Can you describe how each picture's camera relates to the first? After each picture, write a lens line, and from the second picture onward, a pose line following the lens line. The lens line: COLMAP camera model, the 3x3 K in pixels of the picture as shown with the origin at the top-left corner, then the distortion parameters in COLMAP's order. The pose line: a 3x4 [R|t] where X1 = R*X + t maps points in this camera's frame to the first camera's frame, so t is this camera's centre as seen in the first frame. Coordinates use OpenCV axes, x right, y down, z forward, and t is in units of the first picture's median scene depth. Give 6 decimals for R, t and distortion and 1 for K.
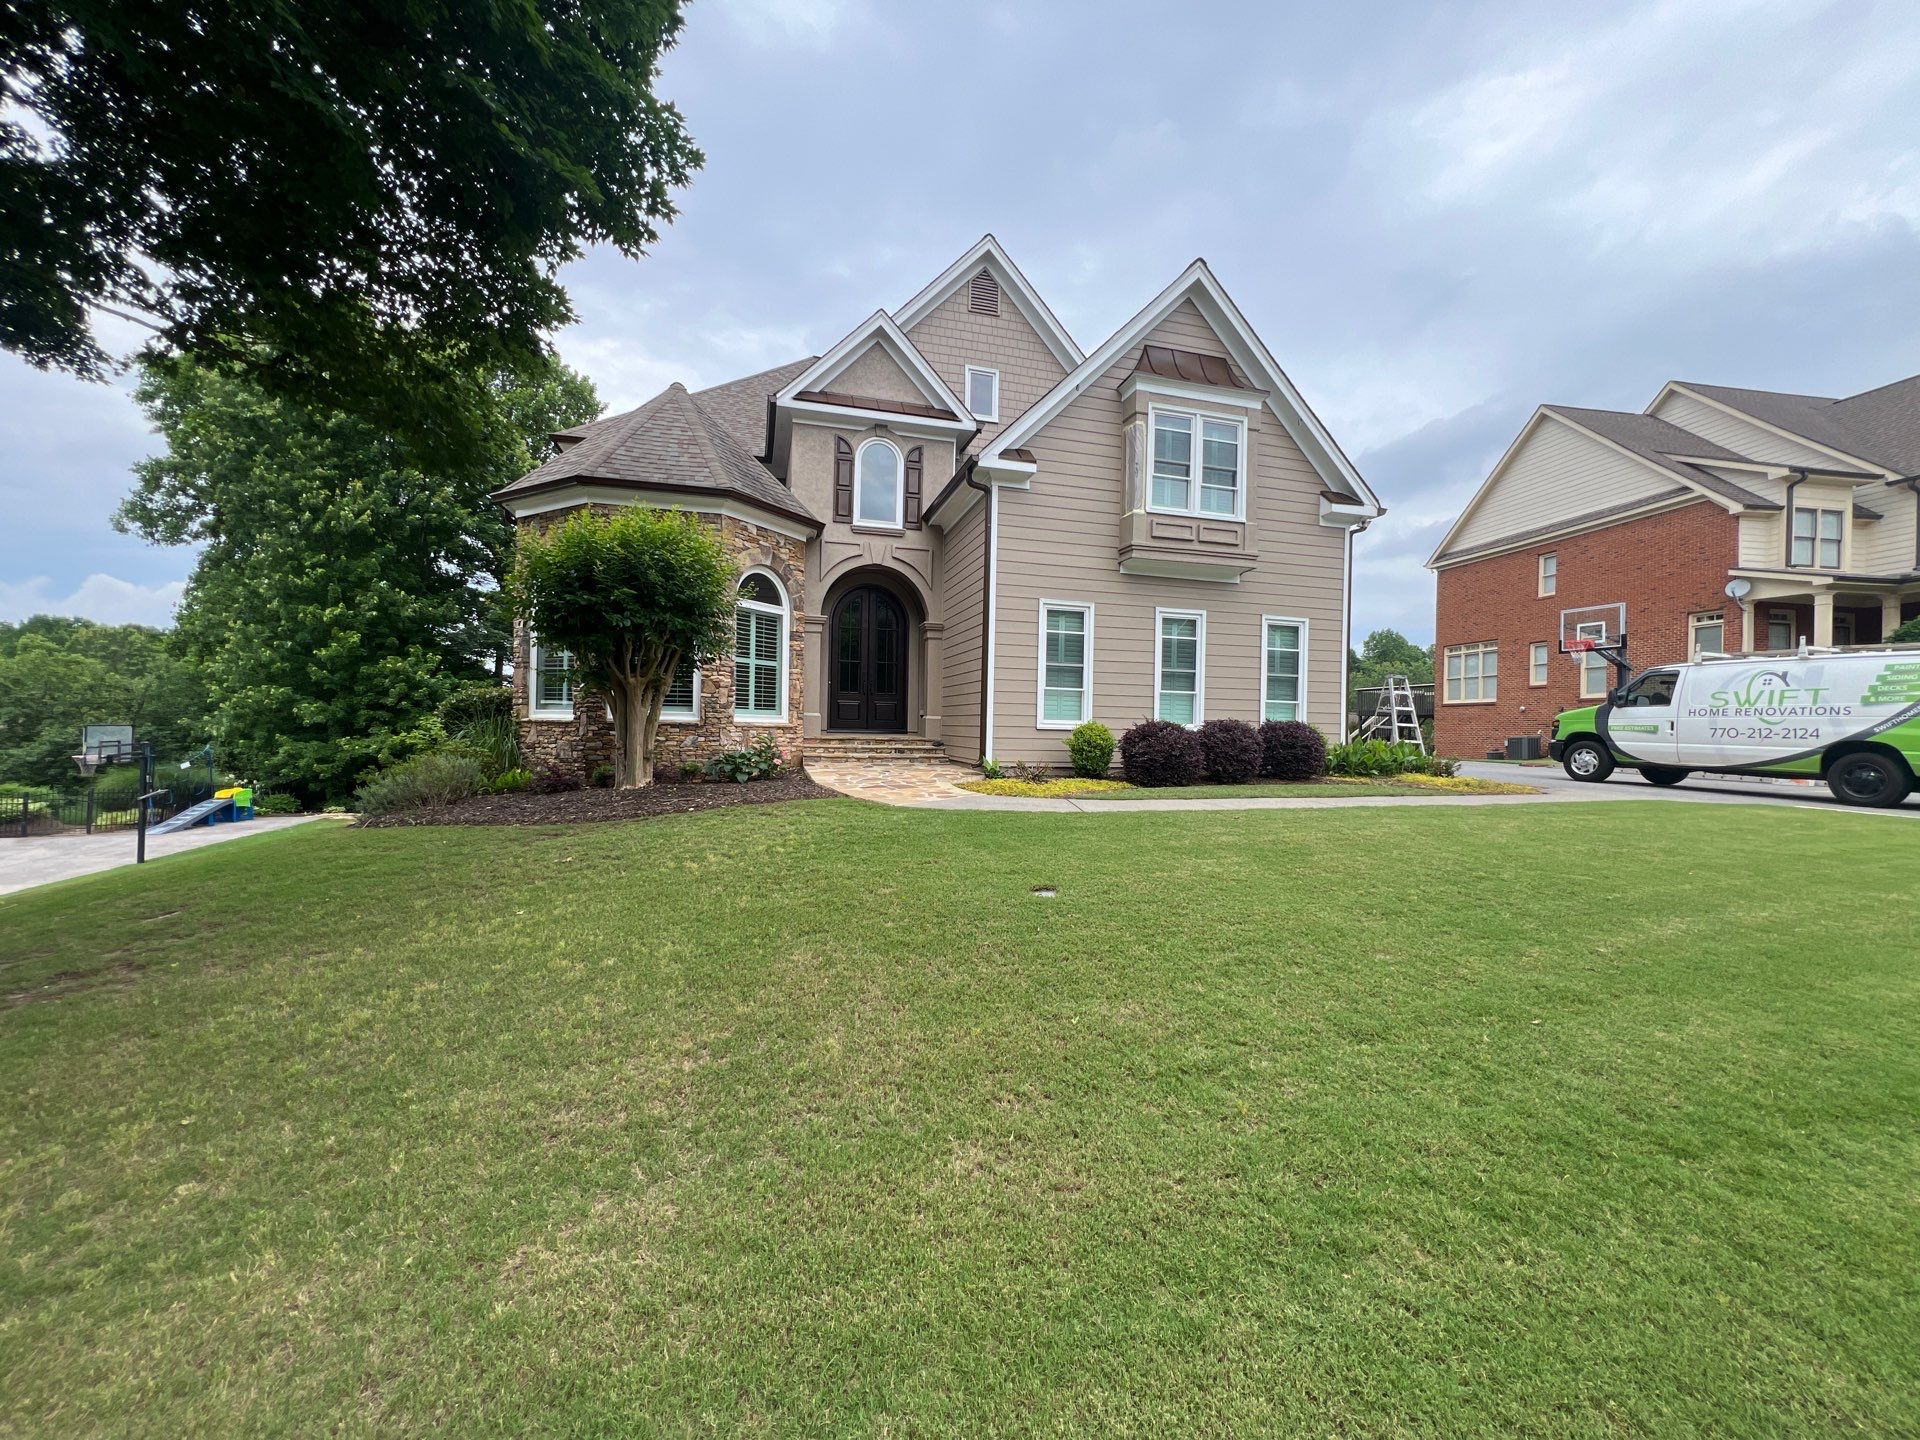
lens RADIAL K [[766.5, 0, 961.0], [0, 766.5, 725.7], [0, 0, 1]] dist [-0.000824, 0.000004]
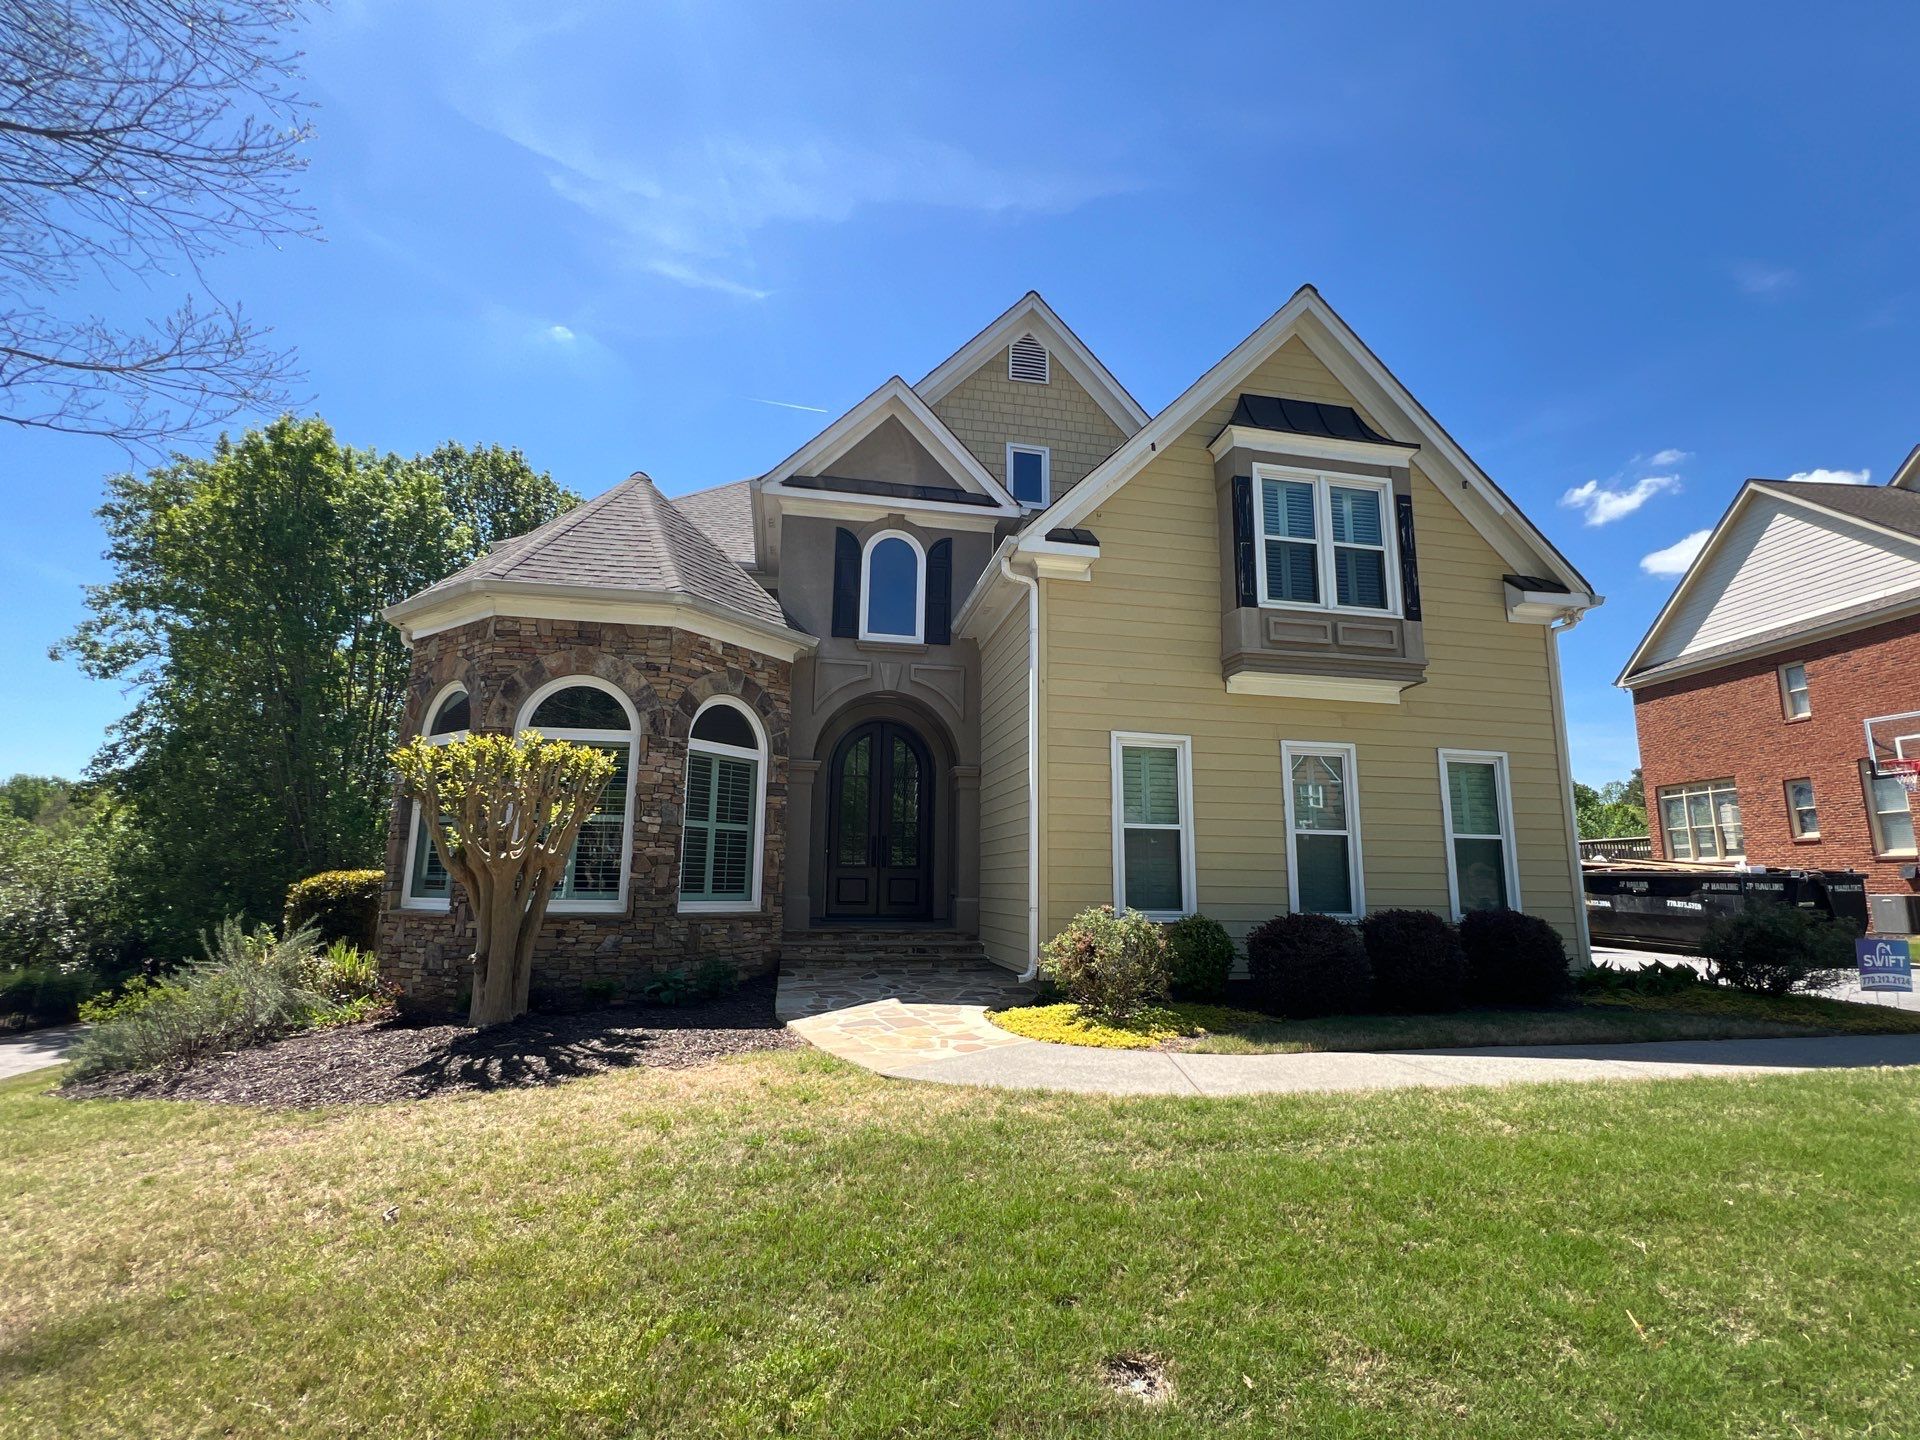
lens RADIAL K [[897.9, 0, 960.9], [0, 897.9, 723.9], [0, 0, 1]] dist [-0.001165, -0.000455]
pose [[0.997379, -0.020004, -0.069530, 0.020708], [0.007162, 0.983595, -0.180250, -0.023274], [0.071995, 0.179280, 0.981160, 0.167361]]
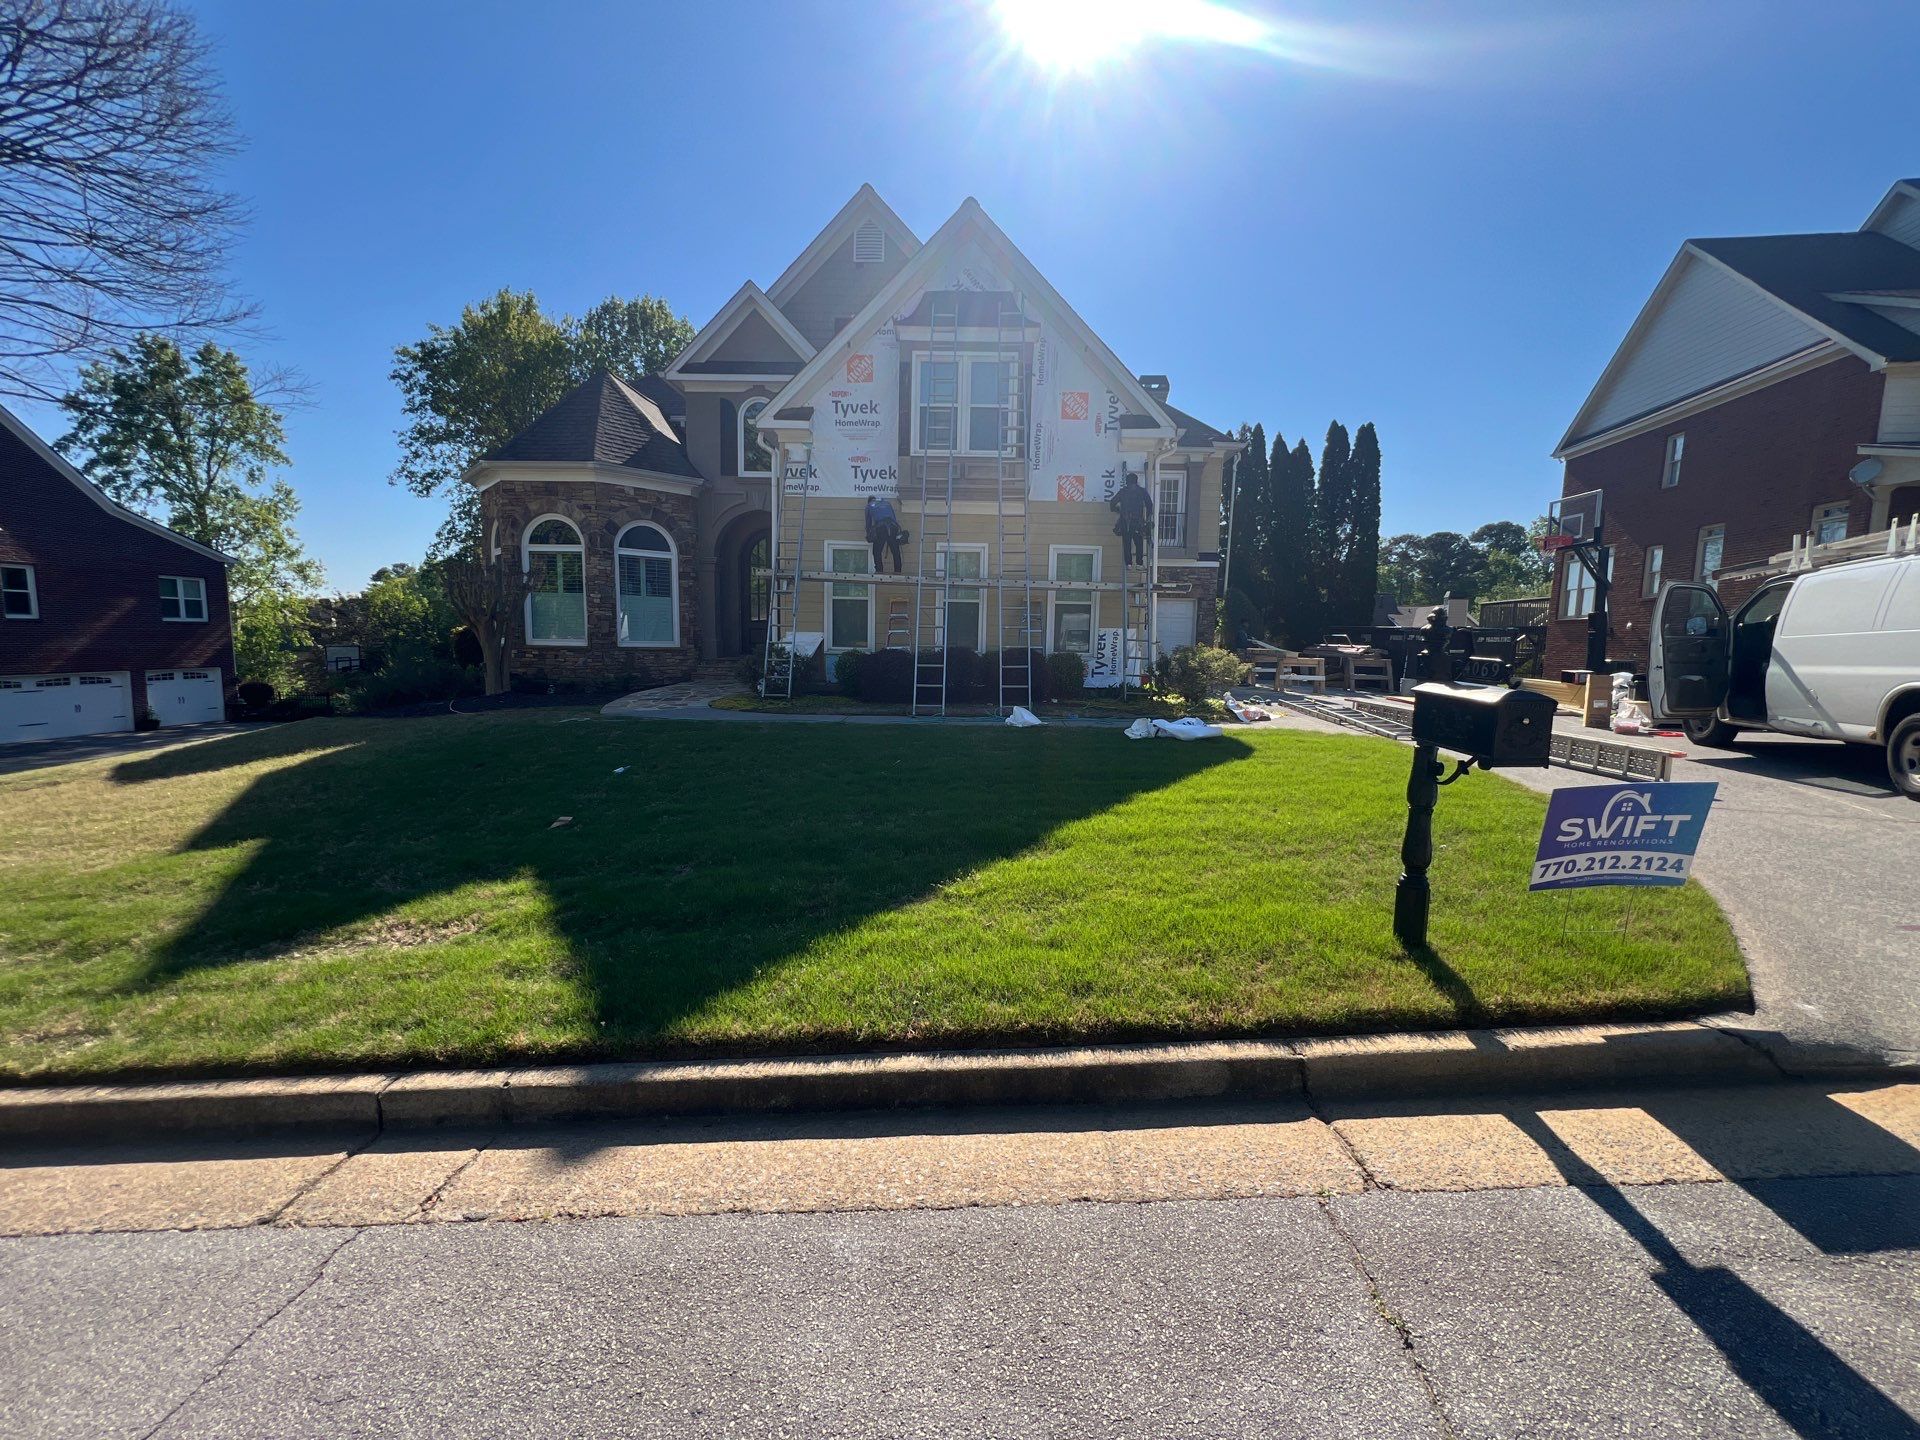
lens RADIAL K [[766.5, 0, 956.0], [0, 766.5, 728.5], [0, 0, 1]] dist [-0.000824, 0.000004]
pose [[0.955082, 0.033293, -0.294467, 0.572716], [0.000166, 0.993609, 0.112878, -0.012707], [0.296343, -0.107857, 0.948972, -0.059425]]
